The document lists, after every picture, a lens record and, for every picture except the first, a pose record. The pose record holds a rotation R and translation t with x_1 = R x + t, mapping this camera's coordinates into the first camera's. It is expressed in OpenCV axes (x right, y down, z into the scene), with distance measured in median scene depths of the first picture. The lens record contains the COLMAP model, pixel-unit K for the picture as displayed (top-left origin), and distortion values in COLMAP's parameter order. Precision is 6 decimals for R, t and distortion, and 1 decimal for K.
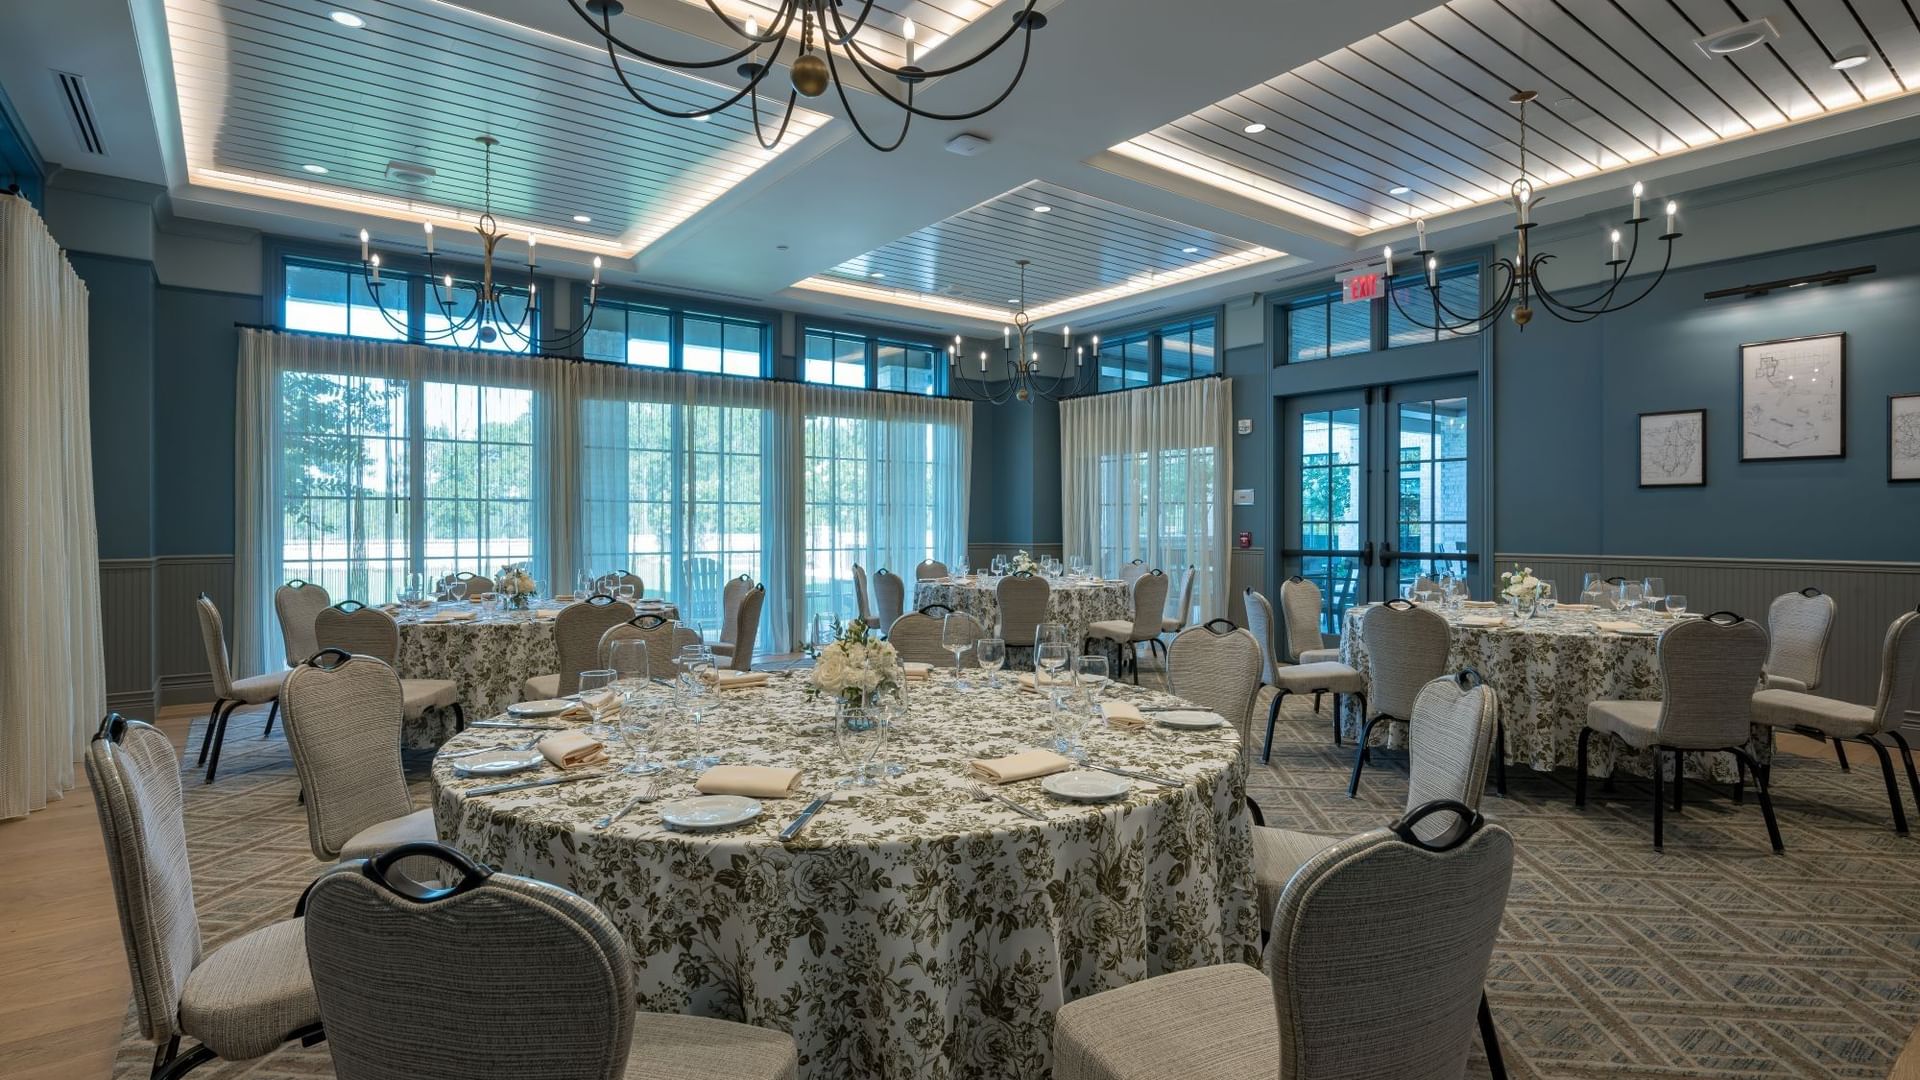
lens RADIAL K [[935.8, 0, 953.0], [0, 935.8, 507.6], [0, 0, 1]] dist [0.013041, -0.000898]
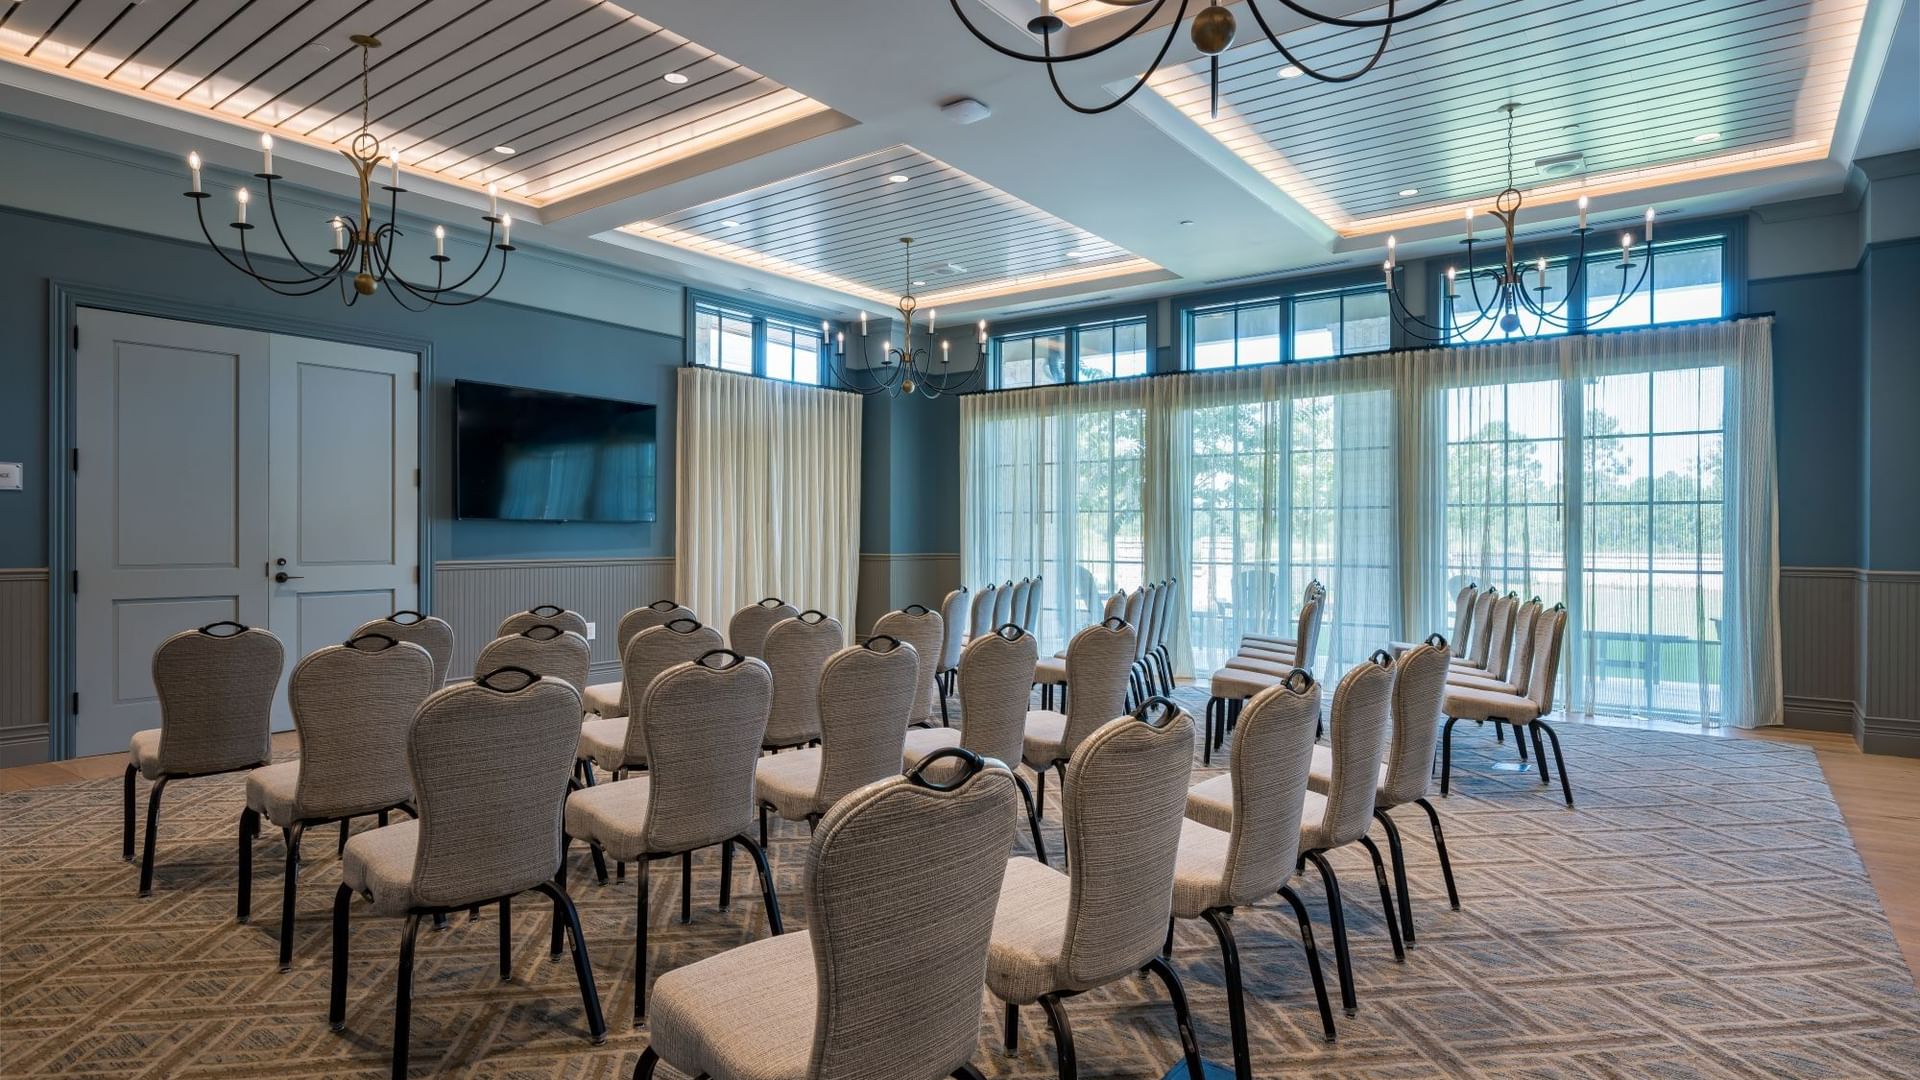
lens RADIAL K [[1034.2, 0, 989.6], [0, 1034.2, 523.4], [0, 0, 1]] dist [0.014583, -0.001604]
pose [[0.267667, 0.001330, -0.963511, 0.474629], [0.007104, 0.999969, 0.003354, 0.003014], [0.963485, -0.007742, 0.267649, 0.361788]]
